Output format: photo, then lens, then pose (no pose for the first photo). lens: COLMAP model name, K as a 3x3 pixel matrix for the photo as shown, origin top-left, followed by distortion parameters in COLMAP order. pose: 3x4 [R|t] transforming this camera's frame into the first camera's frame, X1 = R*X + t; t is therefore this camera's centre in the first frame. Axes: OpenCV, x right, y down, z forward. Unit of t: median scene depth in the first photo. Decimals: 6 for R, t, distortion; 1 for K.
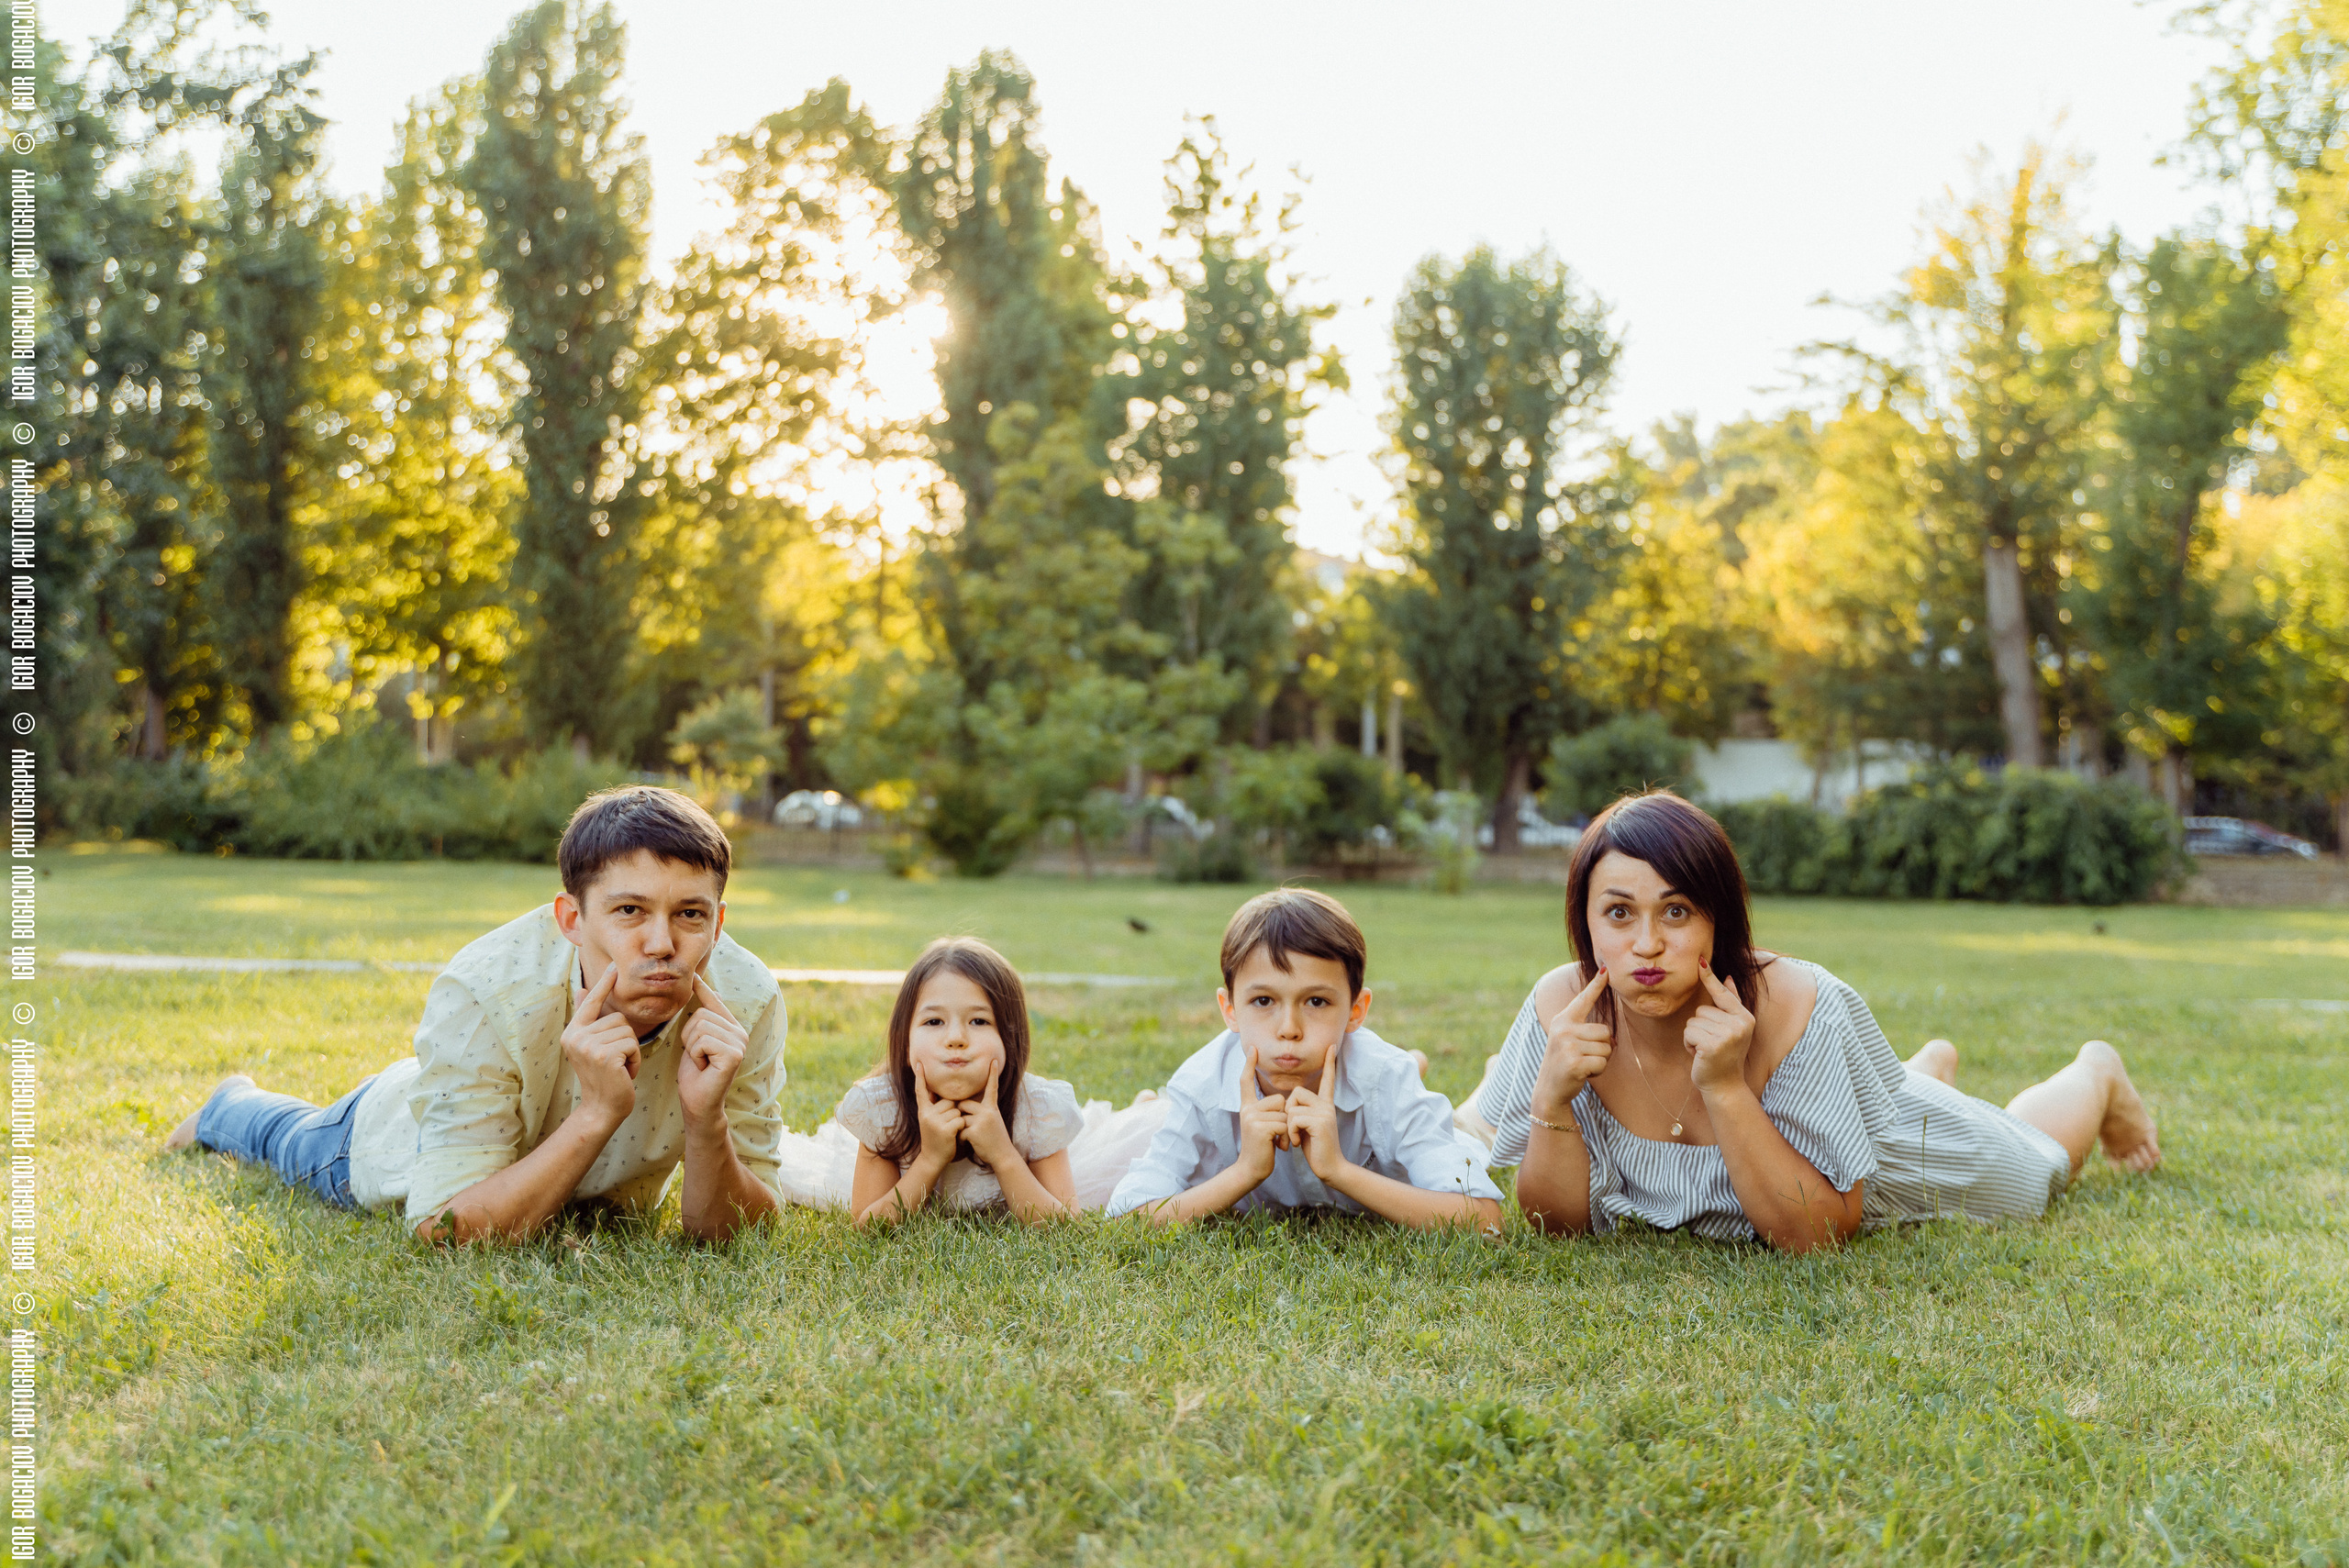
lens RADIAL K [[2752.3, 0, 1174.5], [0, 2752.3, 784.0], [0, 0, 1]] dist [0.024573, 0.021068]
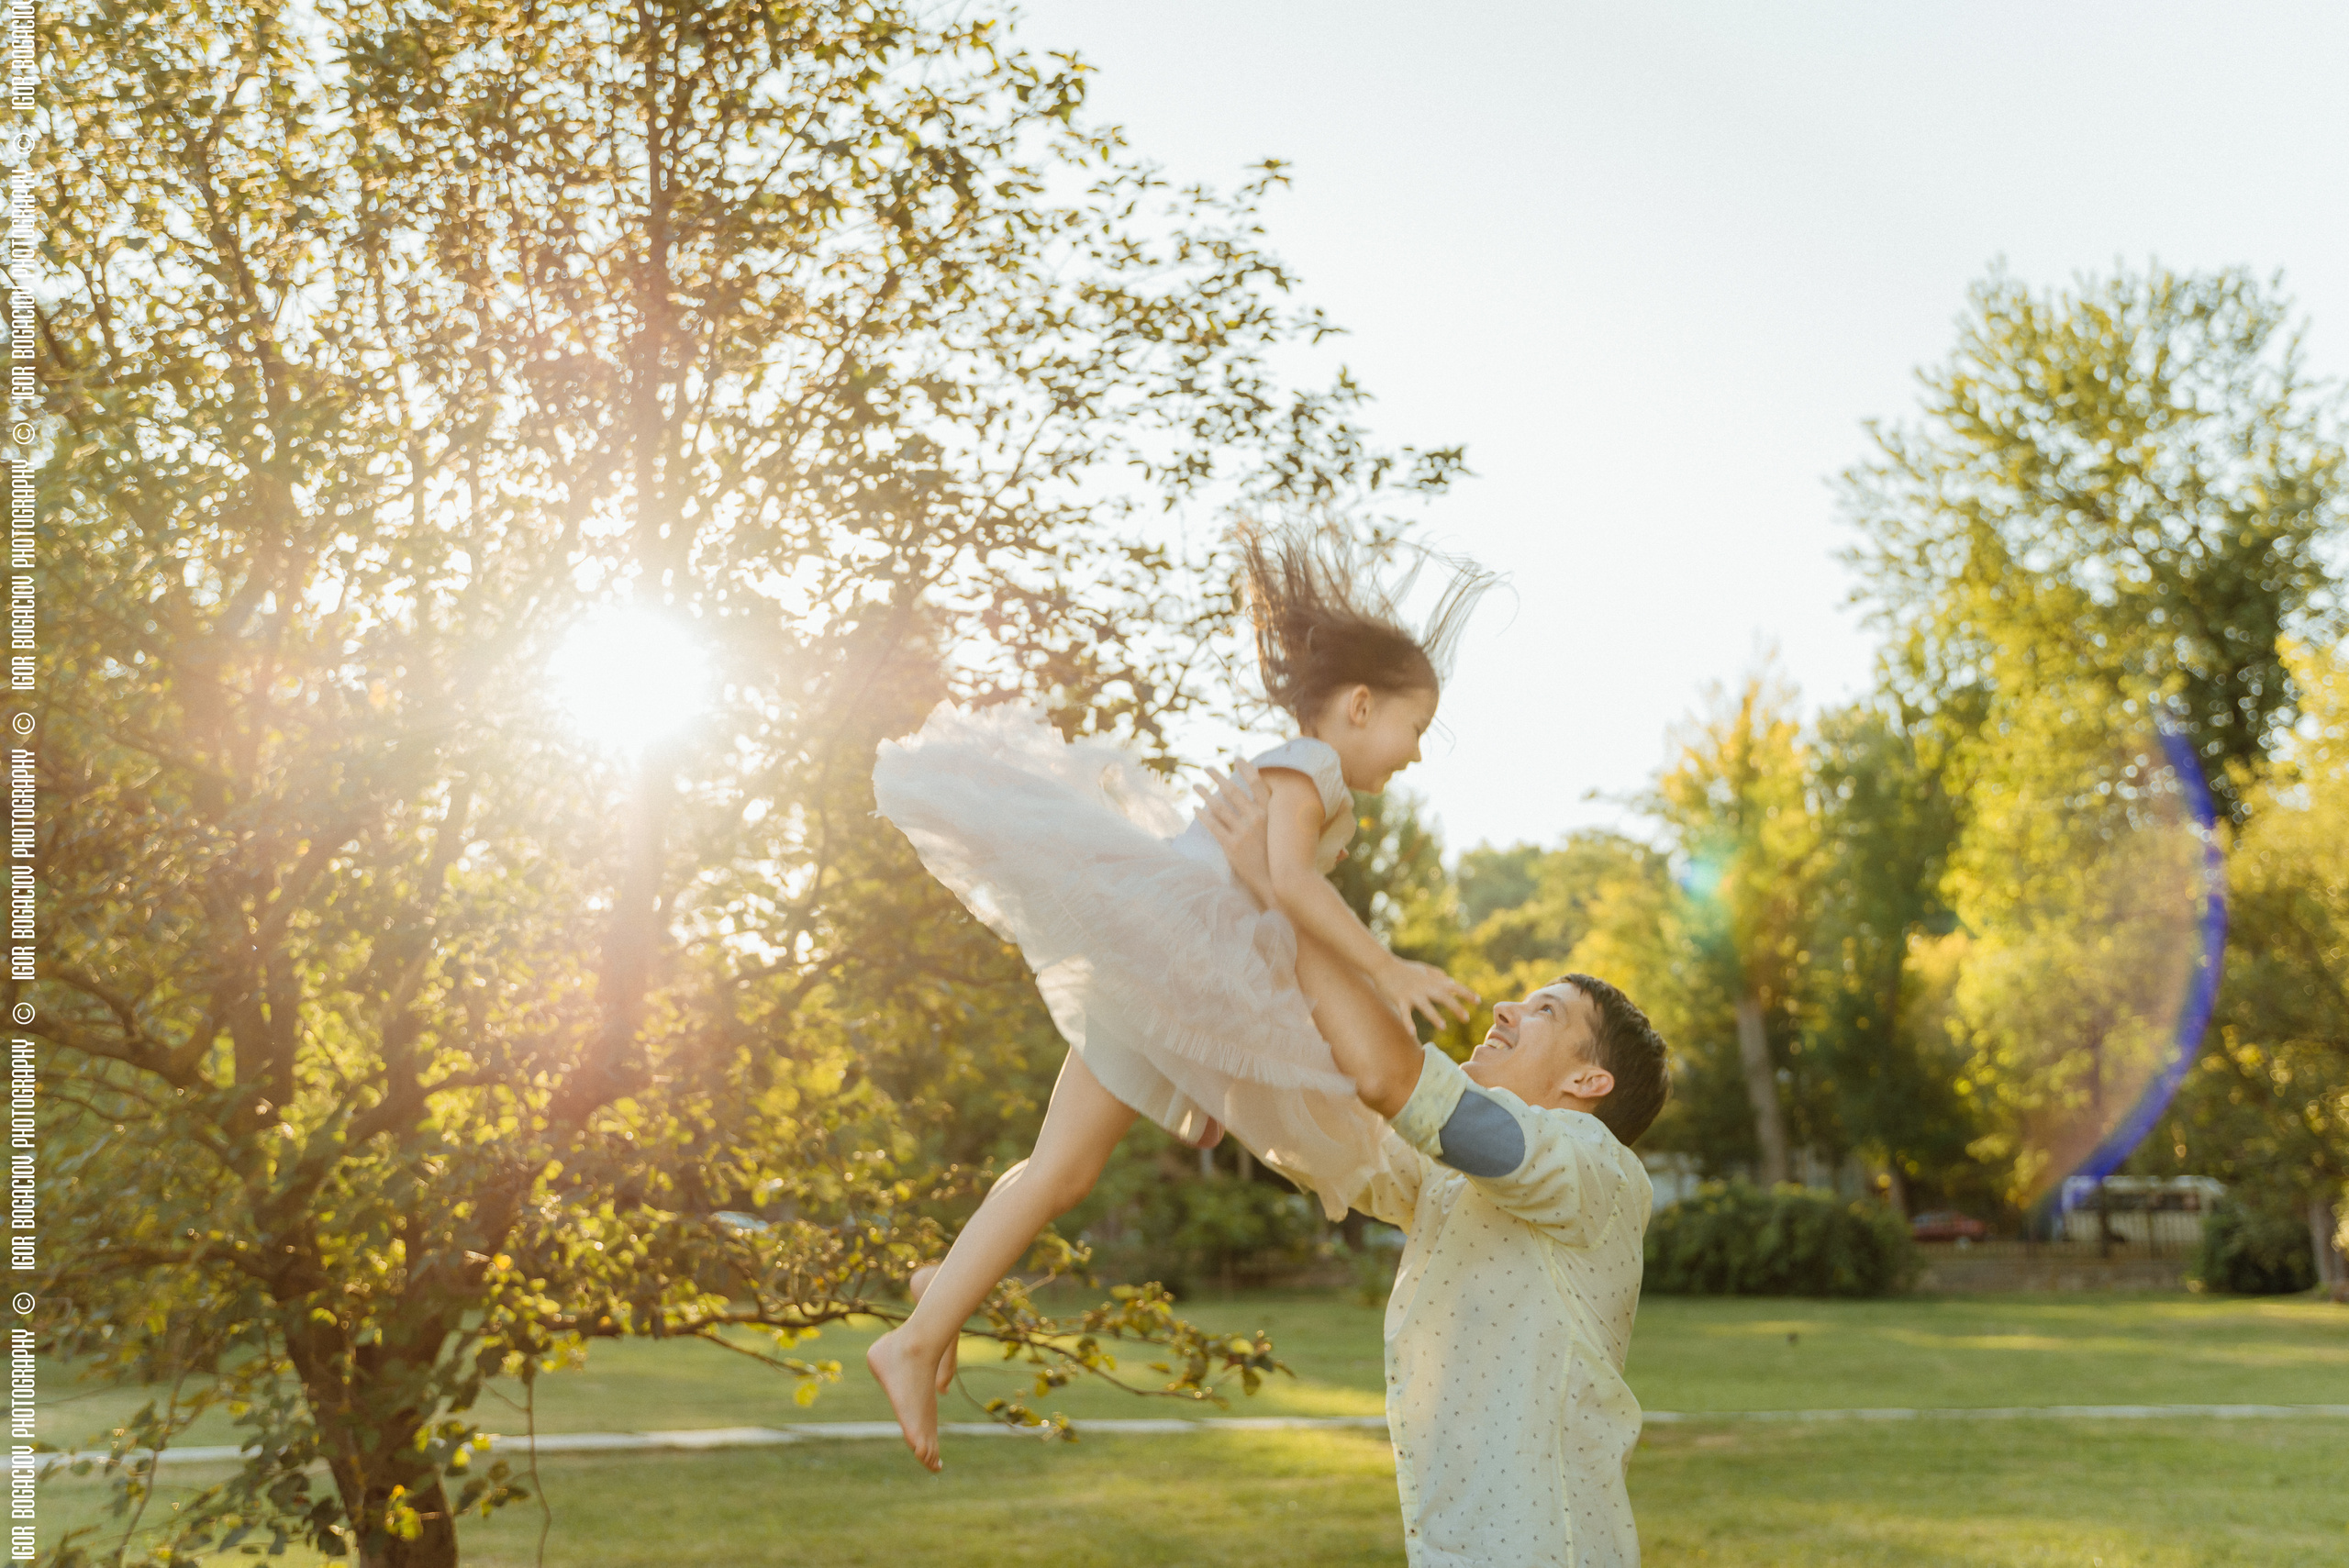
lens RADIAL K [[2584.9, 0, 1174.5], [0, 2584.9, 784.0], [0, 0, 1]] dist [0.031861, 0.039747]
pose [[0.995760, -0.007717, 0.091667, -0.052902], [0.021050, 0.989151, -0.145388, -0.013369], [-0.089551, 0.146701, 0.985119, -0.117719]]
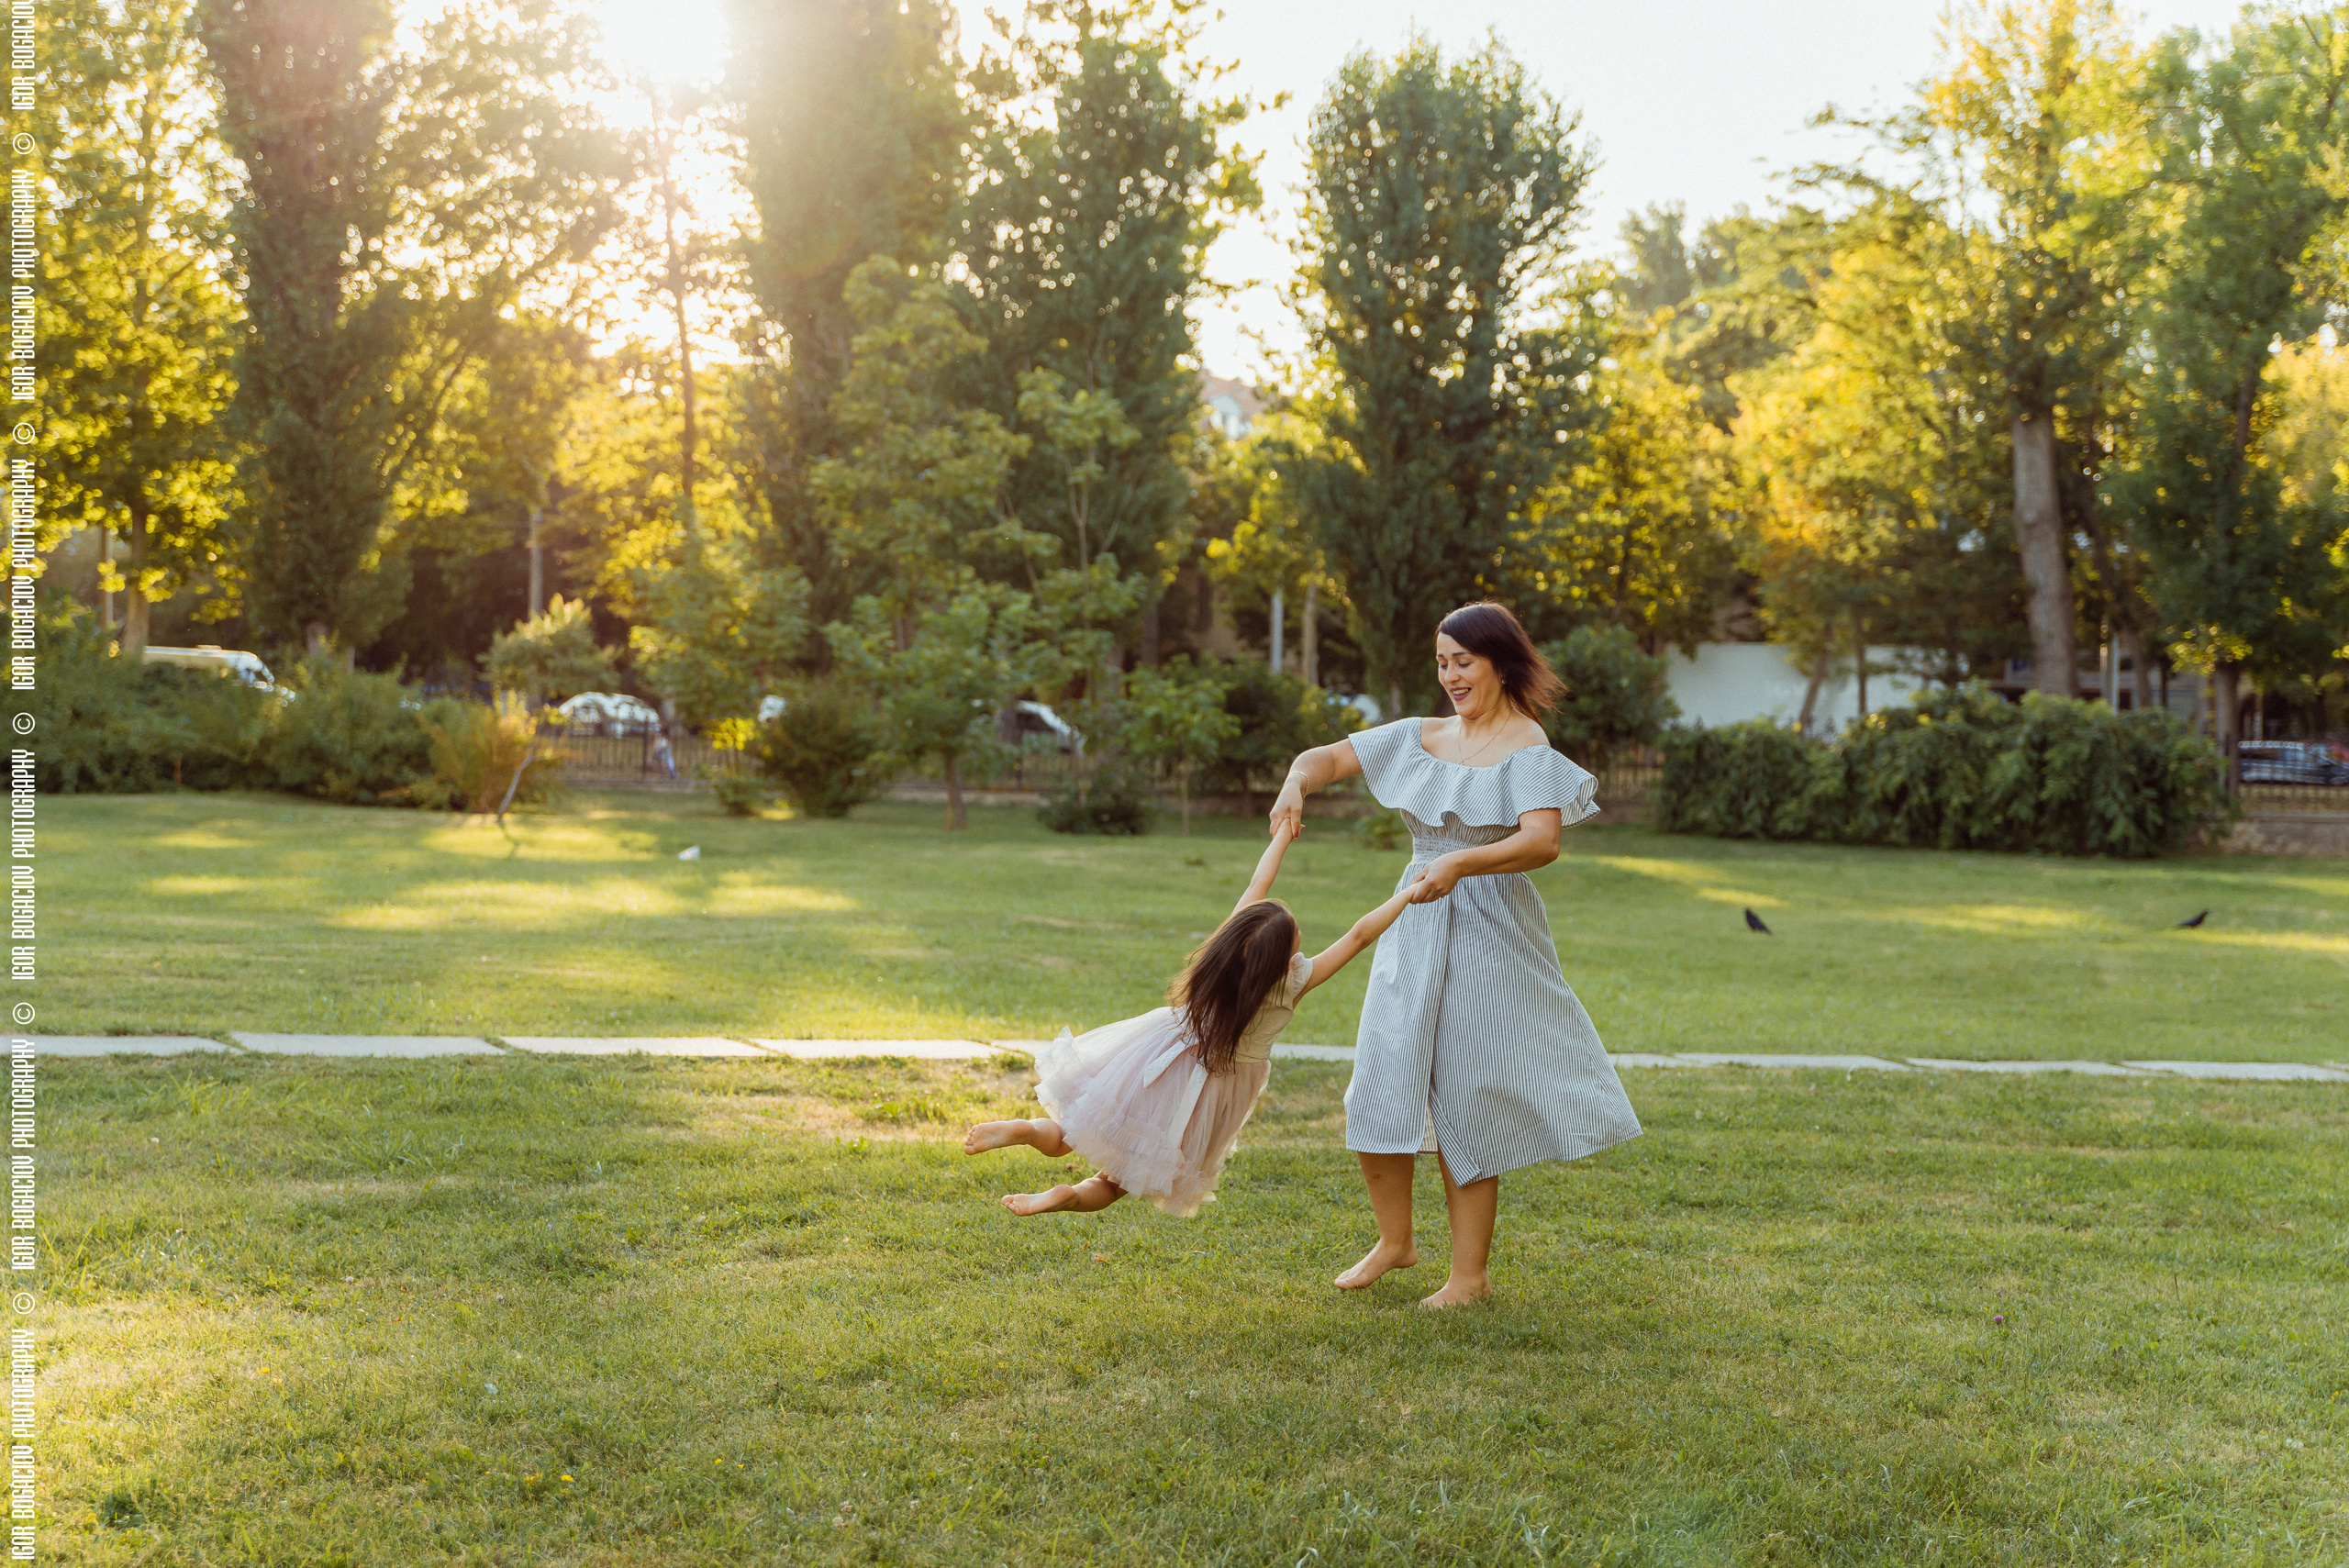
lens RADIAL K [[3447.5, 0, 1174.5], [0, 3447.5, 784.0], [0, 0, 1]] dist [0.100985, 0.070340]
pose [[0.998998, 0.005592, 0.044407, -0.007511], [-0.007224, 0.999301, 0.036669, -0.009598], [-0.044171, -0.036953, 0.998340, -0.044239]]
